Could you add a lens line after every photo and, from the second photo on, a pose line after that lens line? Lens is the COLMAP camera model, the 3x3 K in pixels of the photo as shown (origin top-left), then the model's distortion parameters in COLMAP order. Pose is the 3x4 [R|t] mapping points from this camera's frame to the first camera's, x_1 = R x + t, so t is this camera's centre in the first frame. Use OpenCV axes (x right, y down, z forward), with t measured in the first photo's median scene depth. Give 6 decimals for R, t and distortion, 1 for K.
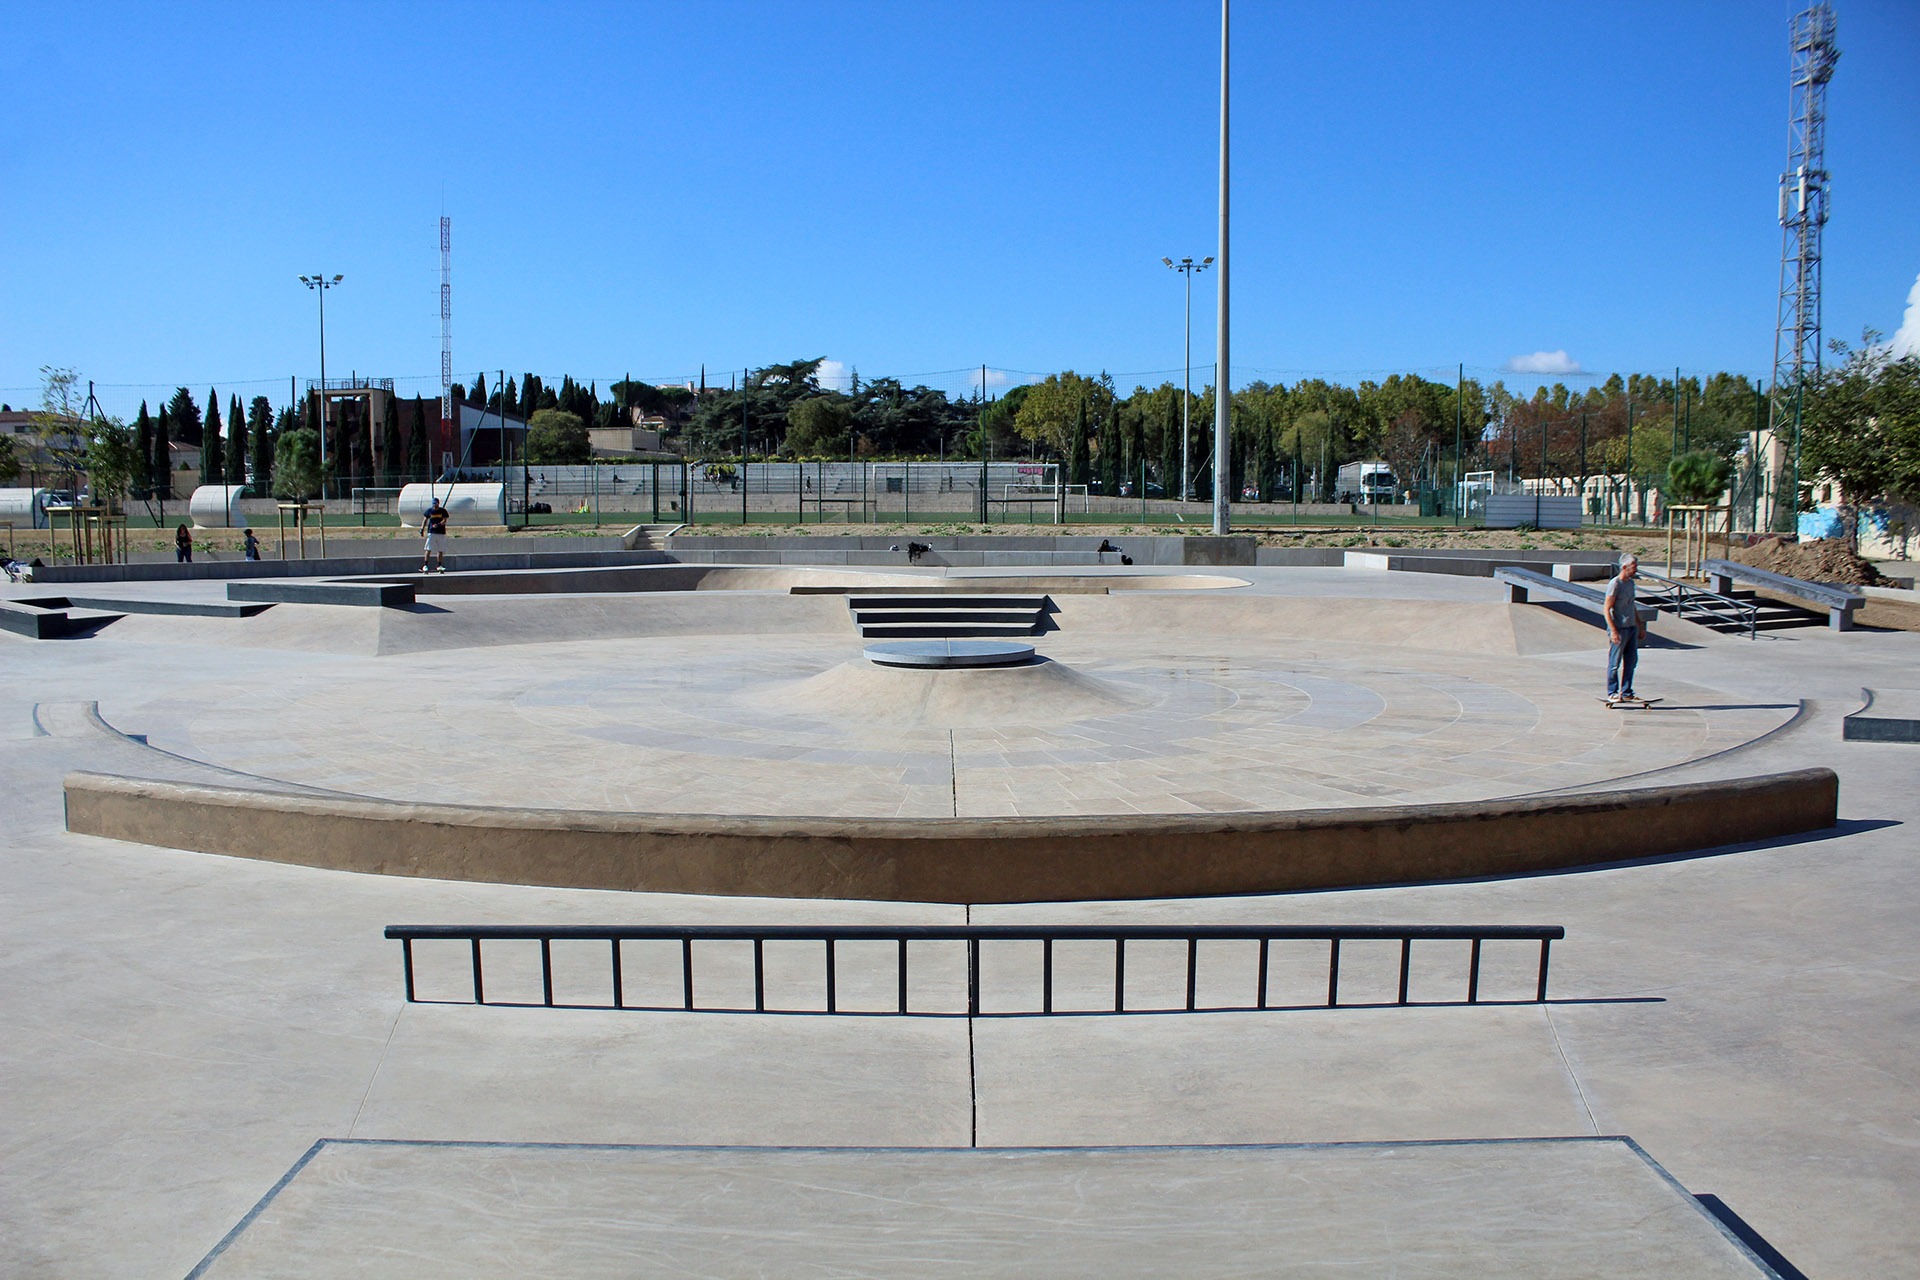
lens RADIAL K [[1715.6, 0, 1006.1], [0, 1715.6, 663.9], [0, 0, 1]] dist [-0.182883, 0.186035]
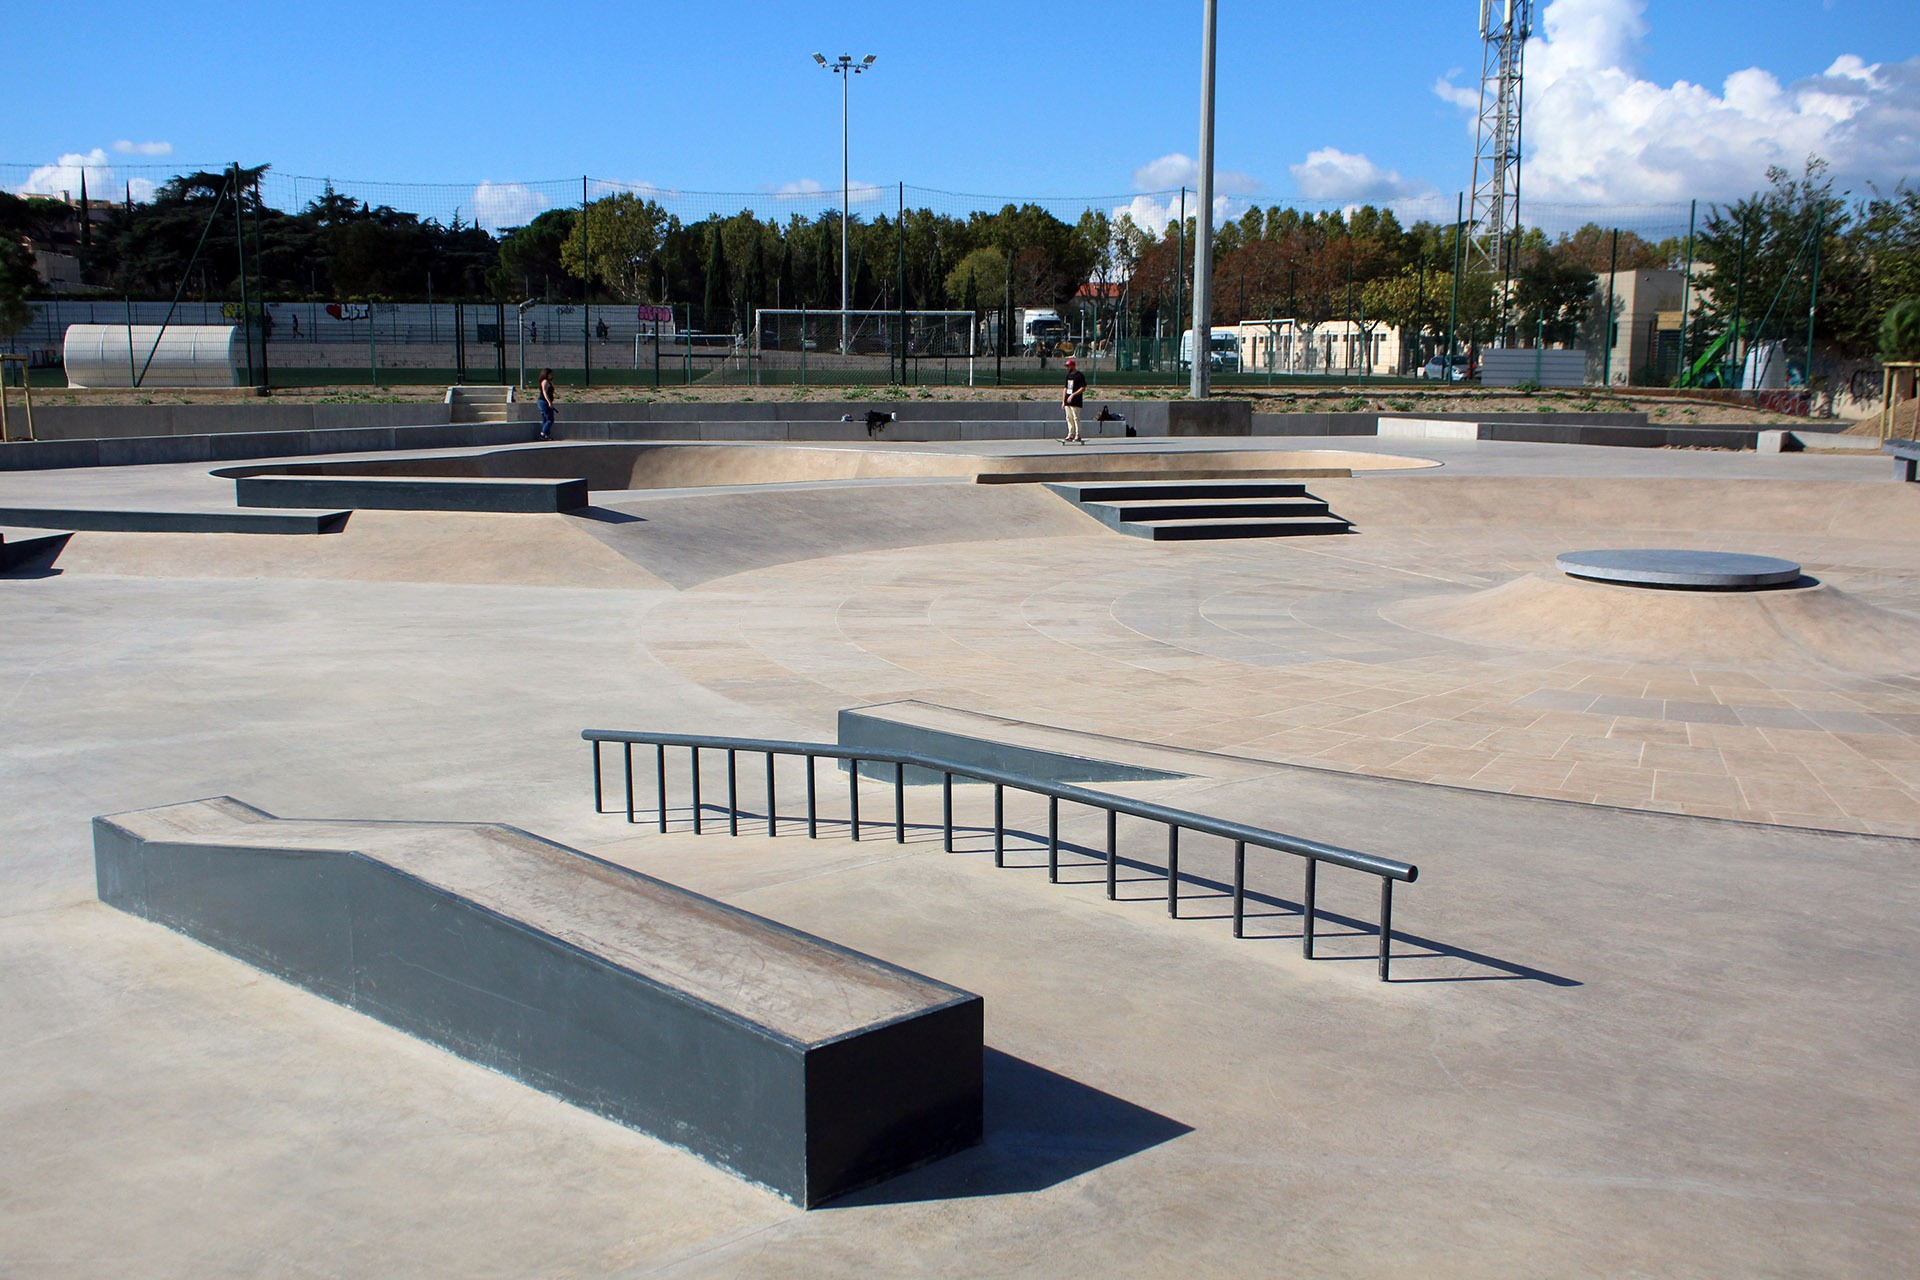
lens RADIAL K [[1970.7, 0, 960.0], [0, 1970.7, 640.0], [0, 0, 1]] dist [-0.004318, 0.003103]
pose [[0.955329, -0.039566, 0.292885, -0.124210], [0.024769, 0.998231, 0.054058, -0.006156], [-0.294506, -0.044389, 0.954618, 0.055650]]
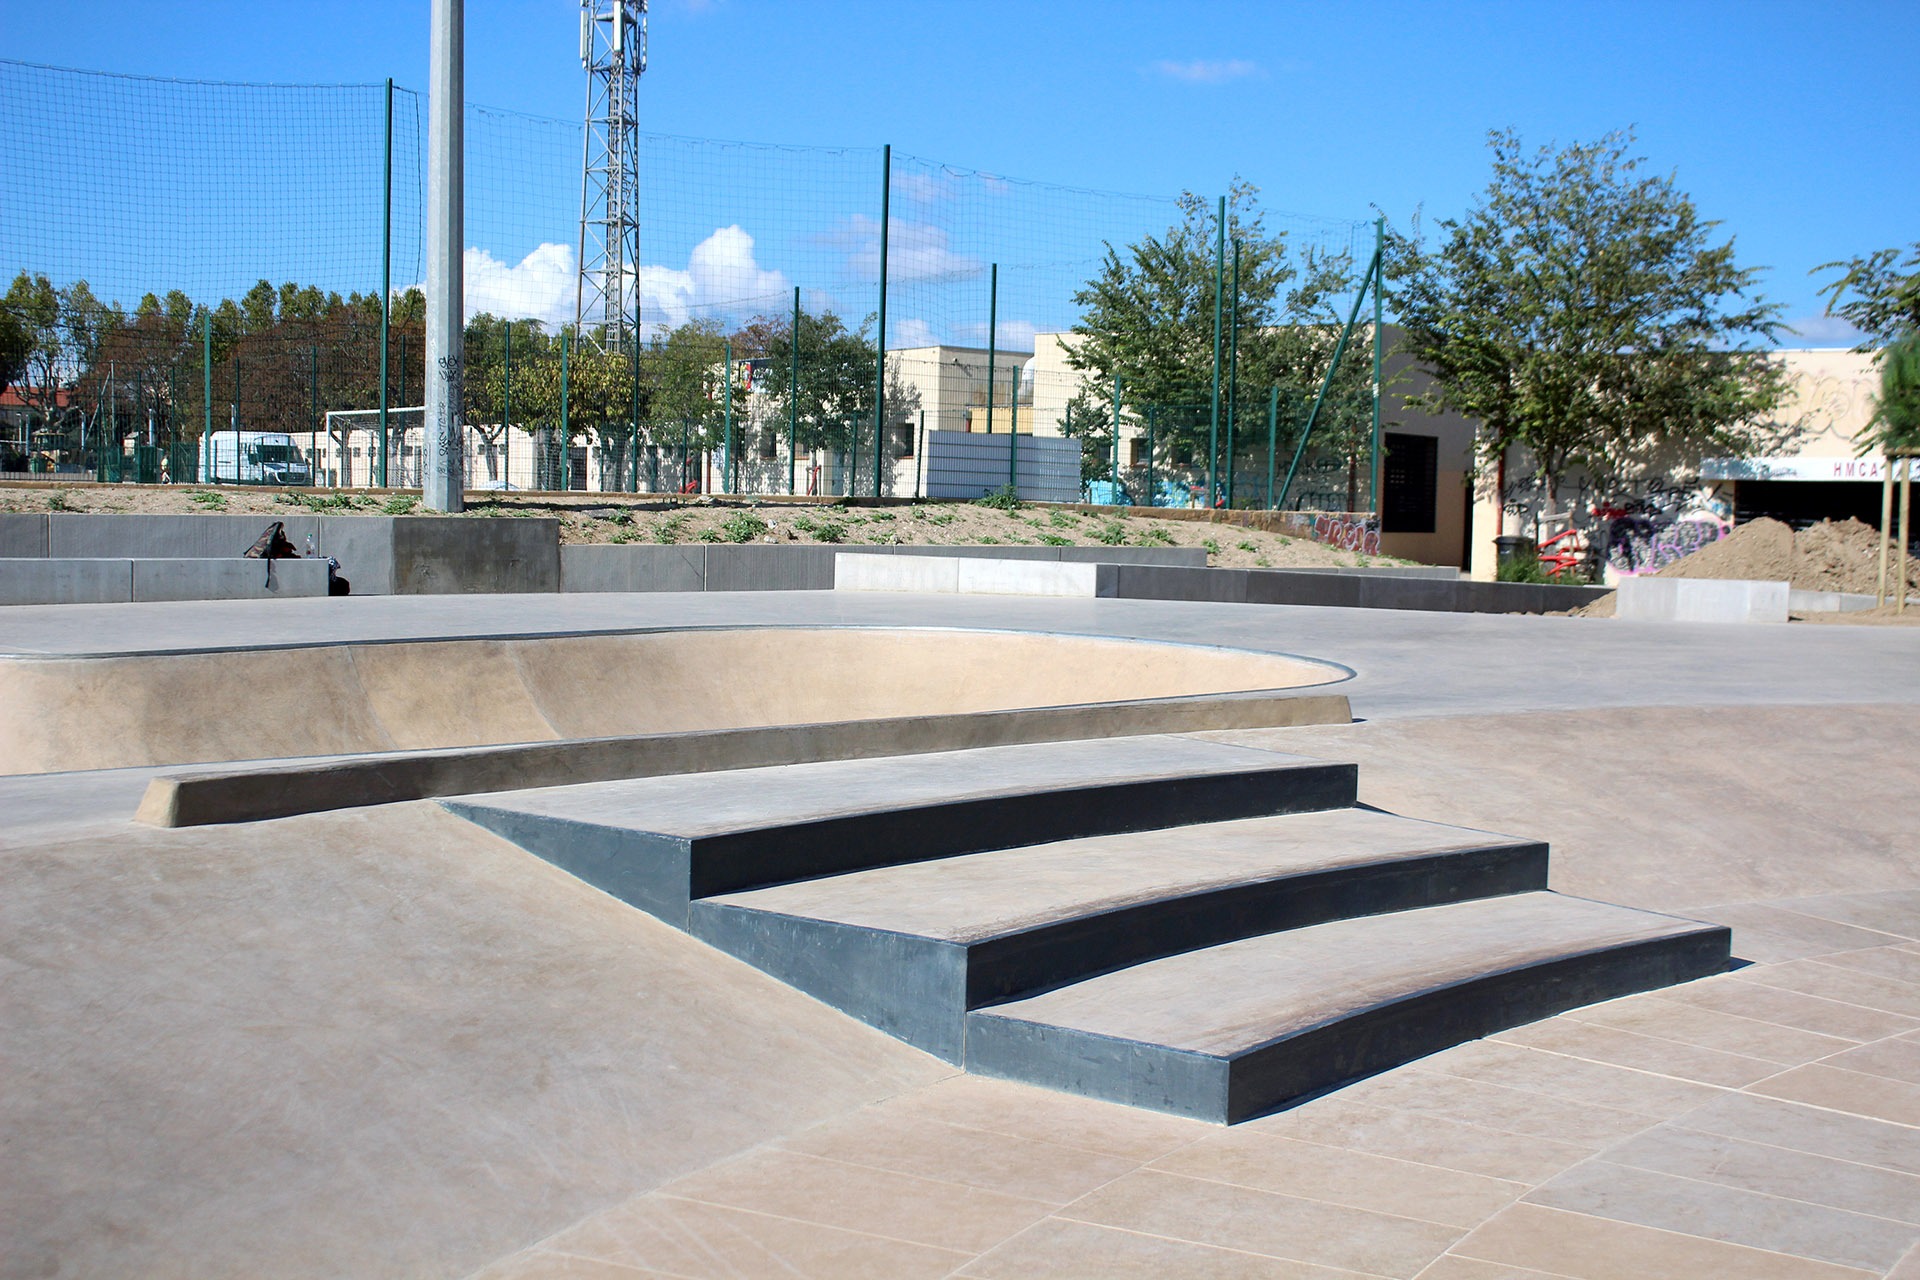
lens RADIAL K [[2230.6, 0, 960.0], [0, 2230.6, 640.0], [0, 0, 1]] dist [-0.054010, -0.017162]
pose [[0.709730, -0.030093, 0.703831, -0.068716], [0.050162, 0.998710, -0.007882, -0.017005], [-0.702686, 0.040900, 0.710324, 0.258486]]
